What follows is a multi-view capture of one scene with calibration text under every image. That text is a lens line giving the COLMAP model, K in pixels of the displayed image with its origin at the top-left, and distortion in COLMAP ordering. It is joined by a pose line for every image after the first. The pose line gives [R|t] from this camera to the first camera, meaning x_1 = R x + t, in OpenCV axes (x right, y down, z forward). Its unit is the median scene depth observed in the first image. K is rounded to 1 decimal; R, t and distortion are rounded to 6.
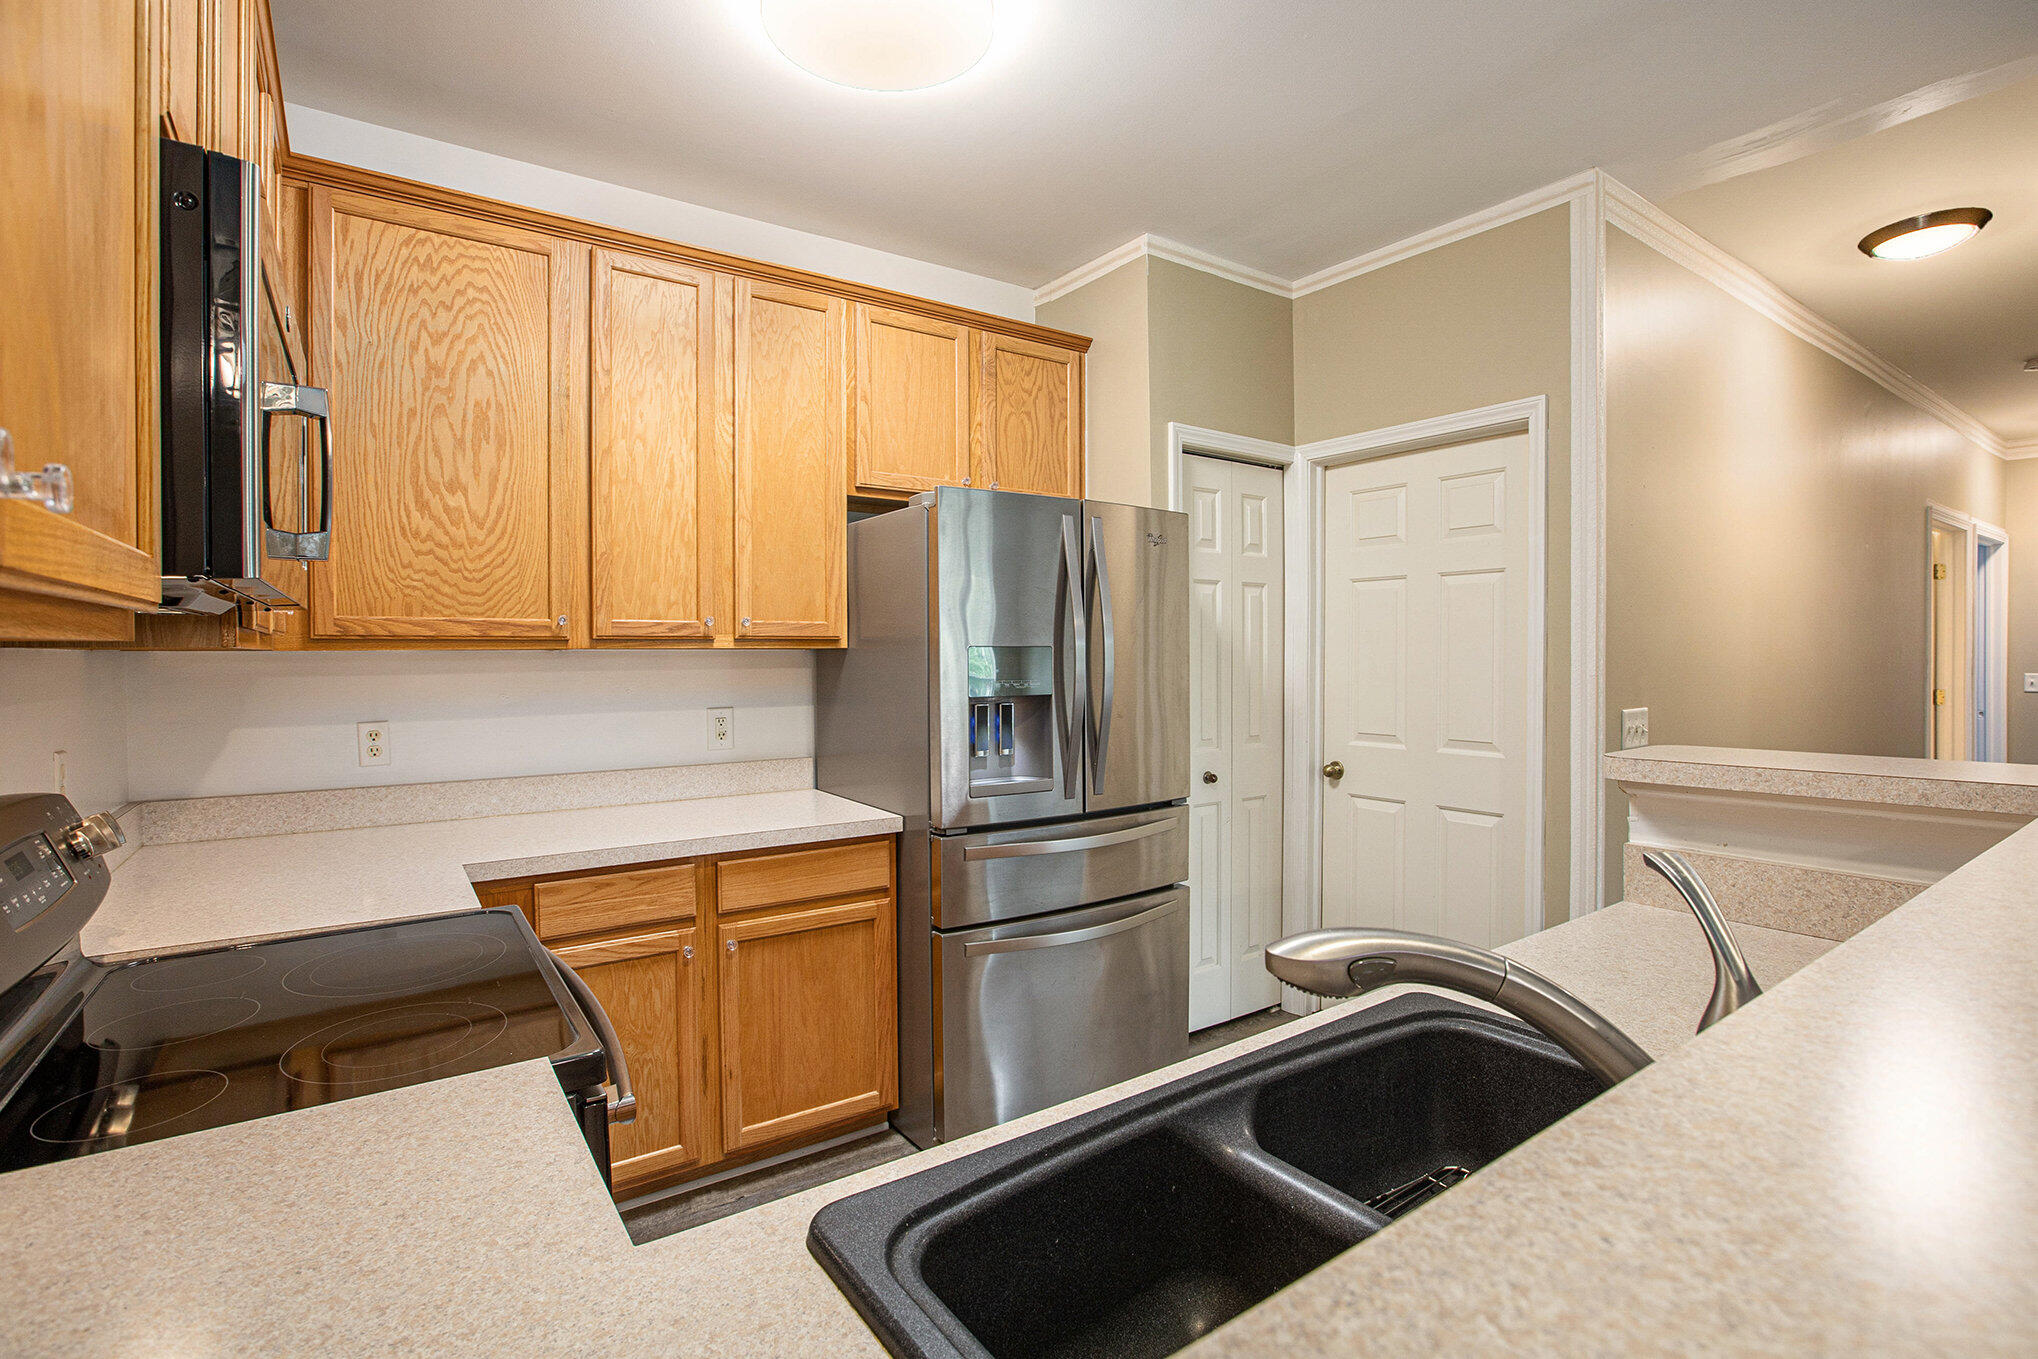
lens RADIAL K [[971.1, 0, 1011.3], [0, 971.1, 669.1], [0, 0, 1]] dist [-0.062631, 0.036452]
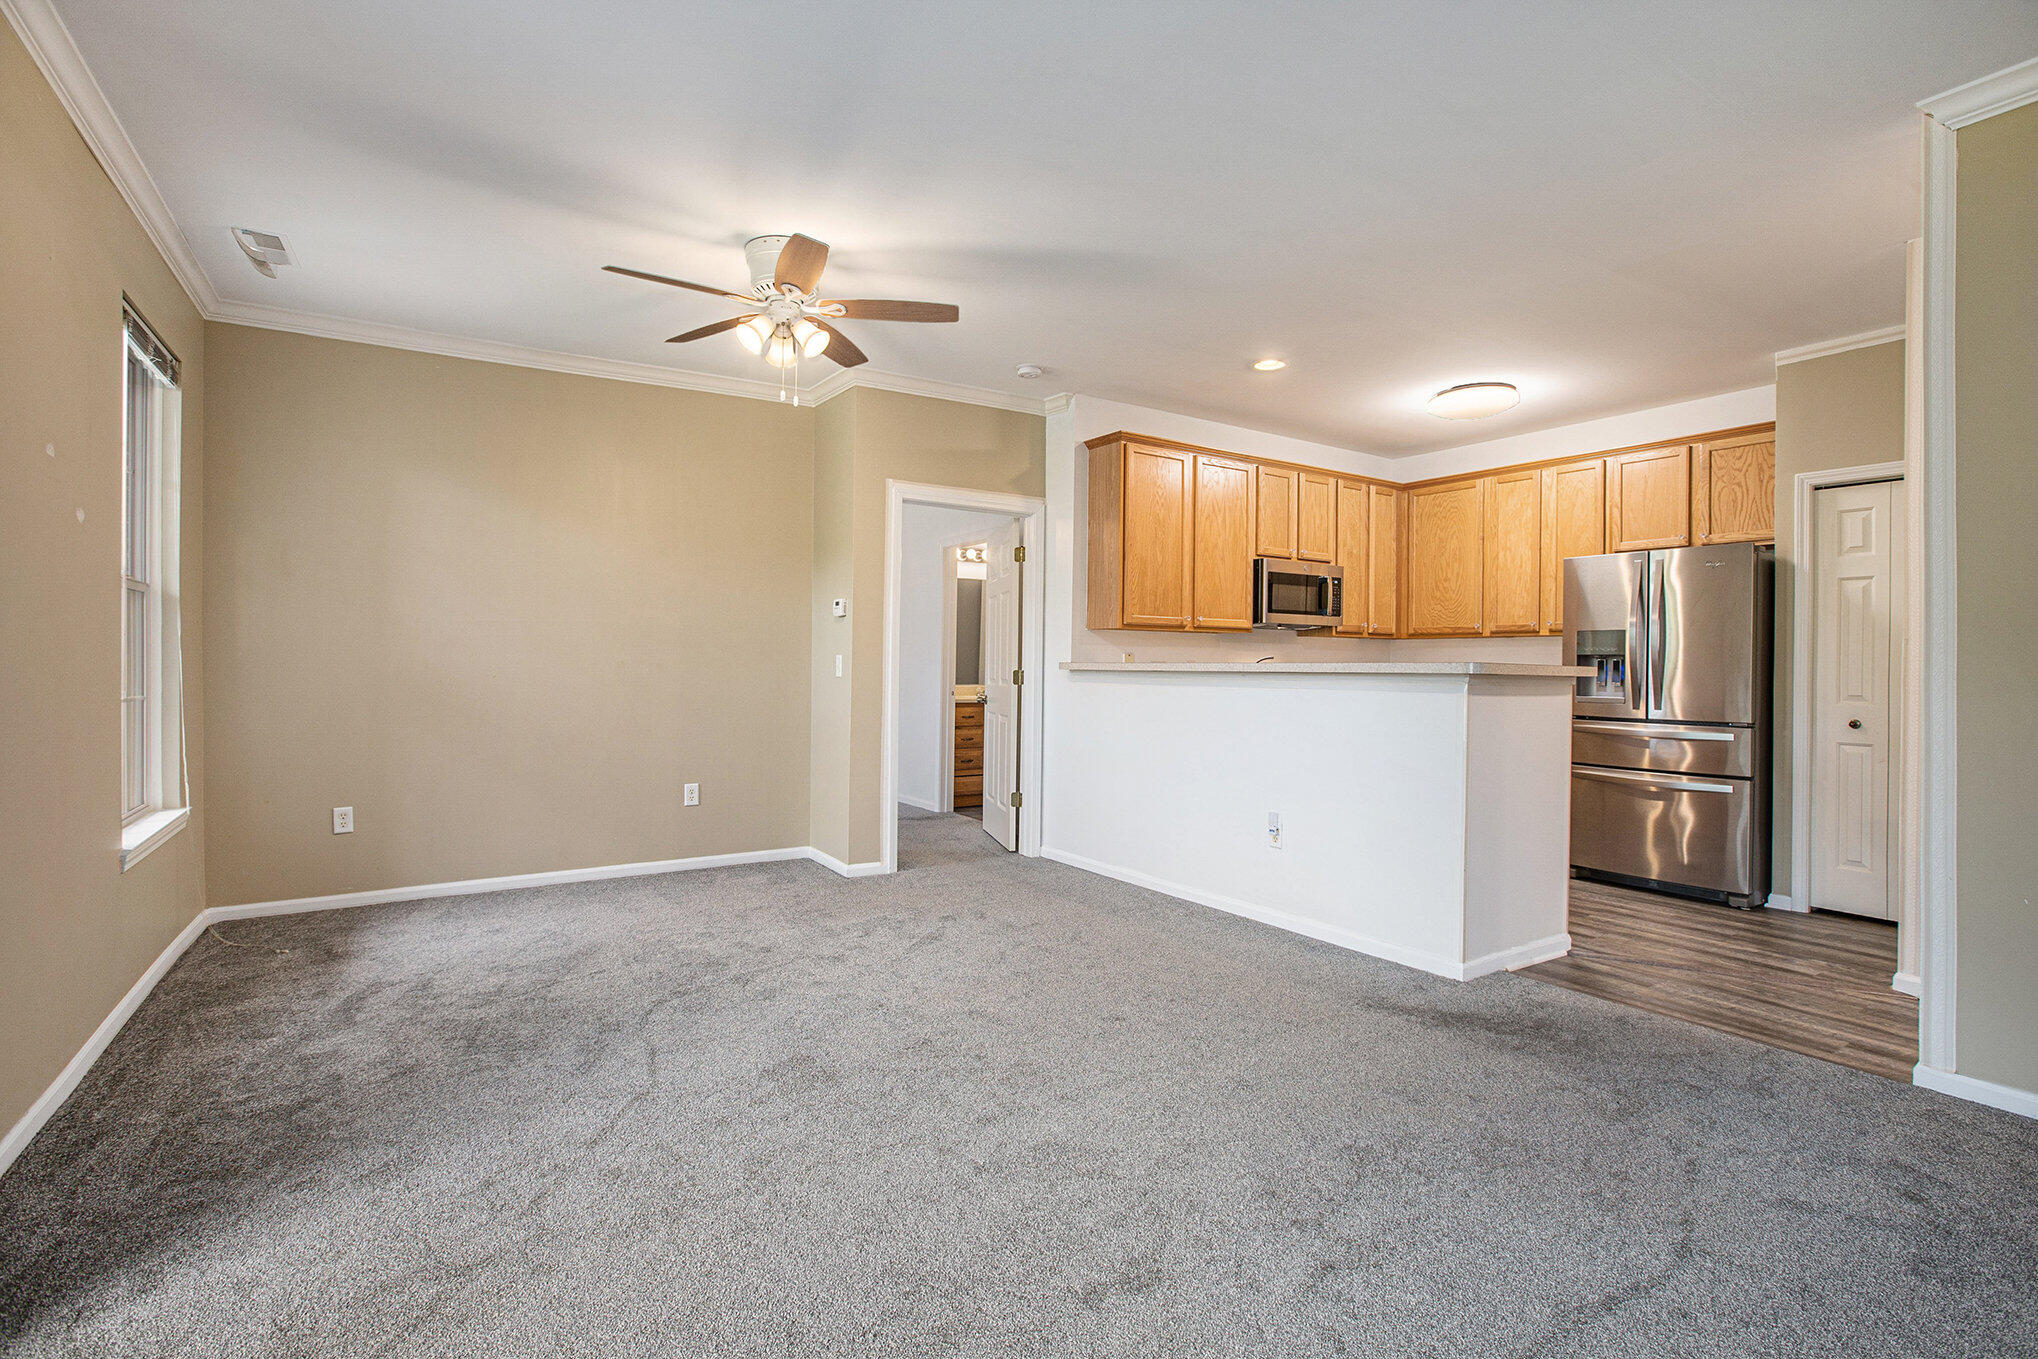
lens RADIAL K [[971.1, 0, 1011.3], [0, 971.1, 669.1], [0, 0, 1]] dist [-0.062631, 0.036452]
pose [[-0.038732, 0.014534, -0.999144, 1.104833], [-0.017199, 0.999736, 0.015210, 0.025300], [0.999102, 0.017773, -0.038472, -0.086940]]
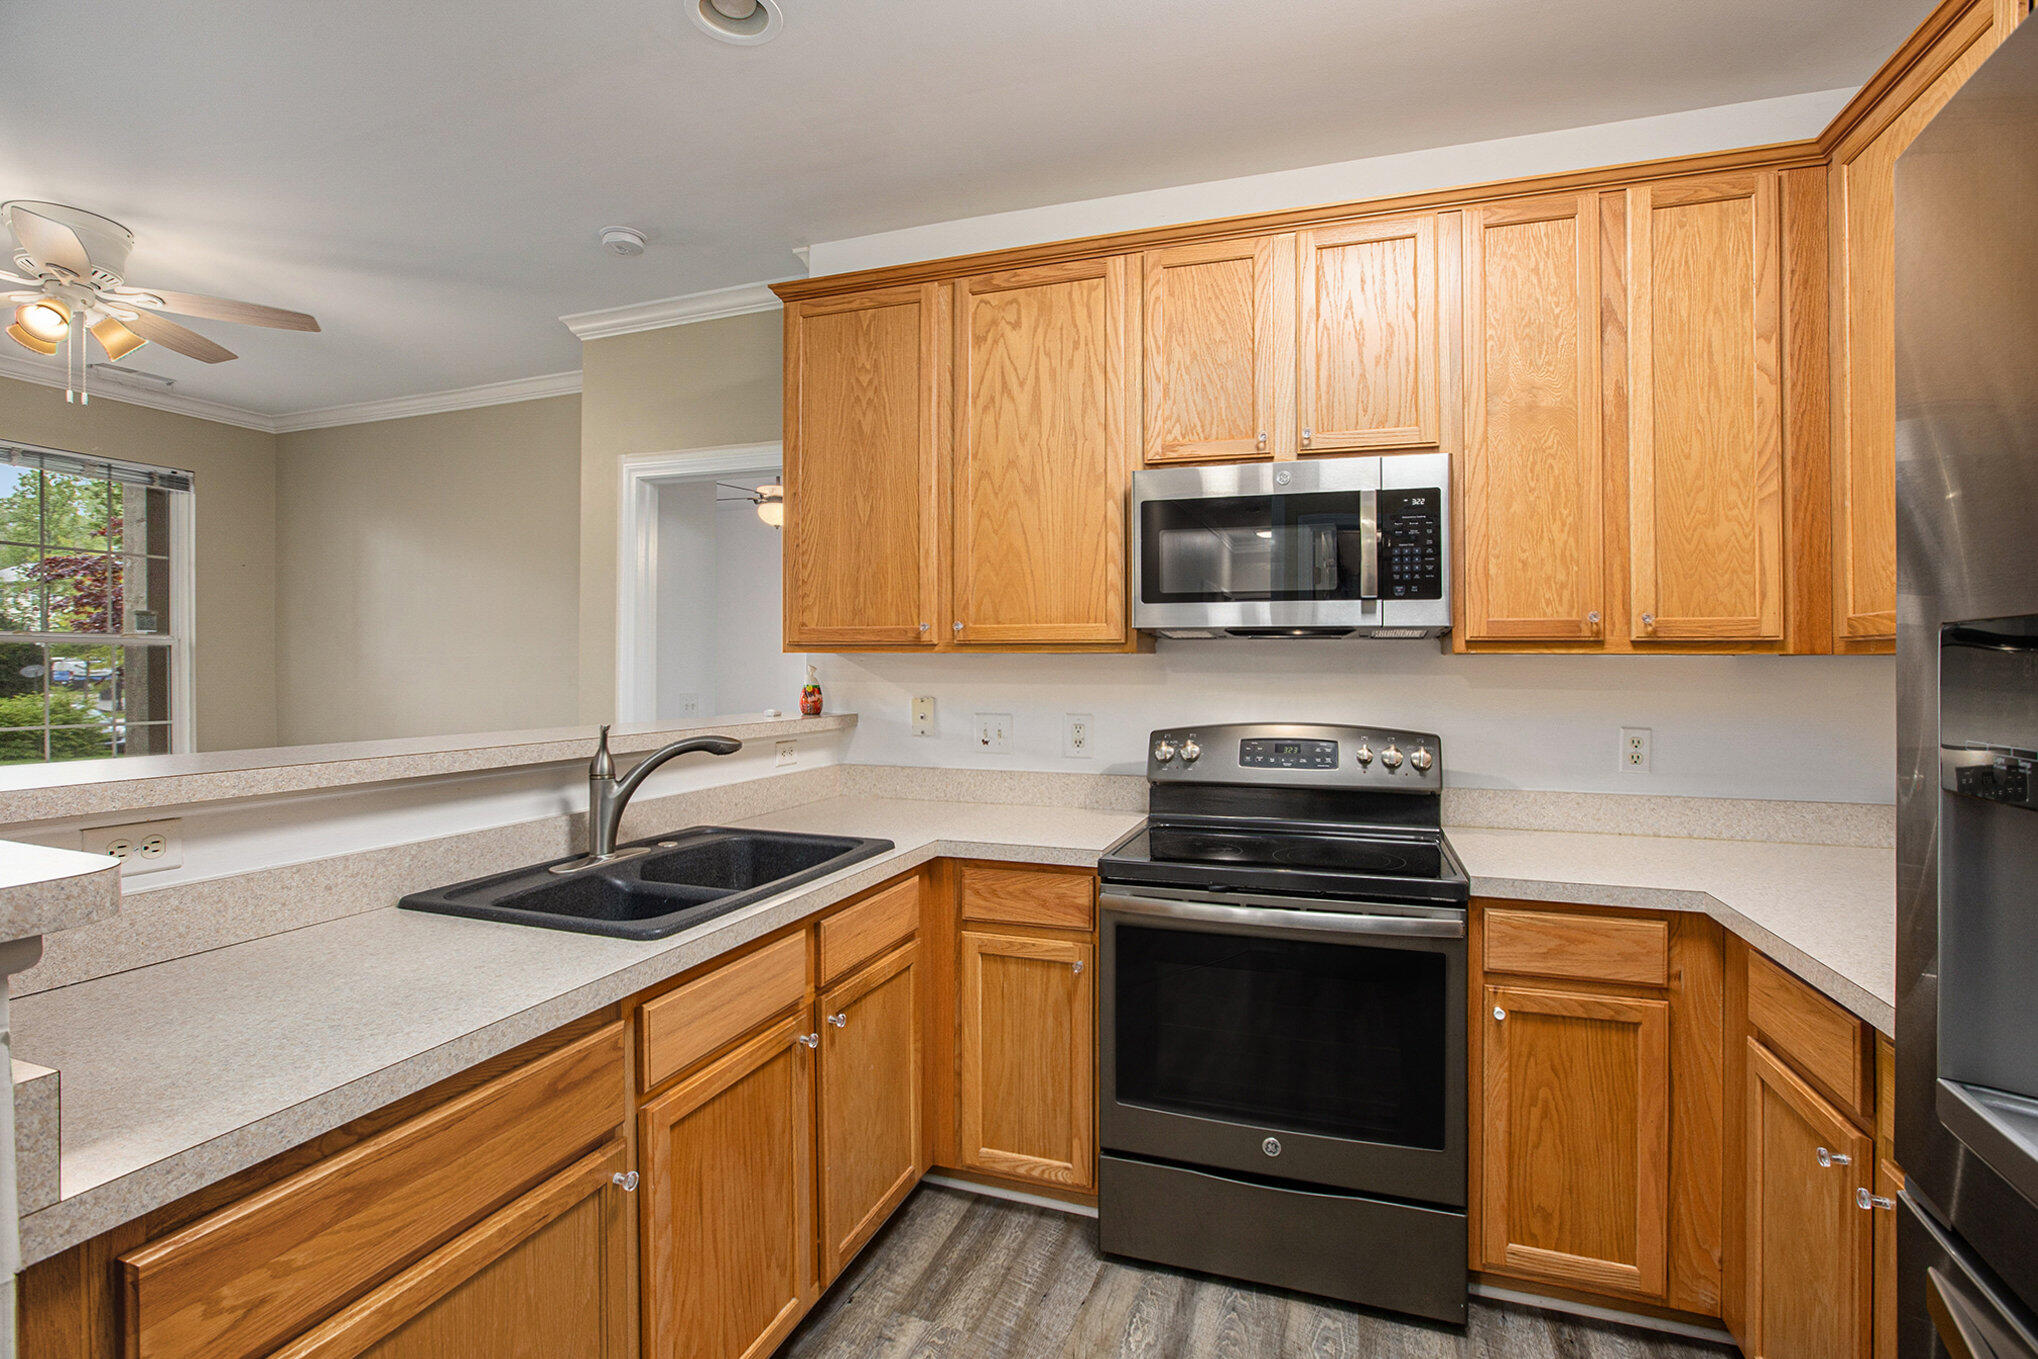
lens RADIAL K [[947.9, 0, 1043.6], [0, 947.9, 666.0], [0, 0, 1]] dist [-0.071288, 0.026581]
pose [[-0.806818, 0.006101, -0.590768, 0.170781], [-0.001714, 0.999918, 0.012668, -0.007890], [0.590797, 0.011233, -0.806742, 0.563007]]
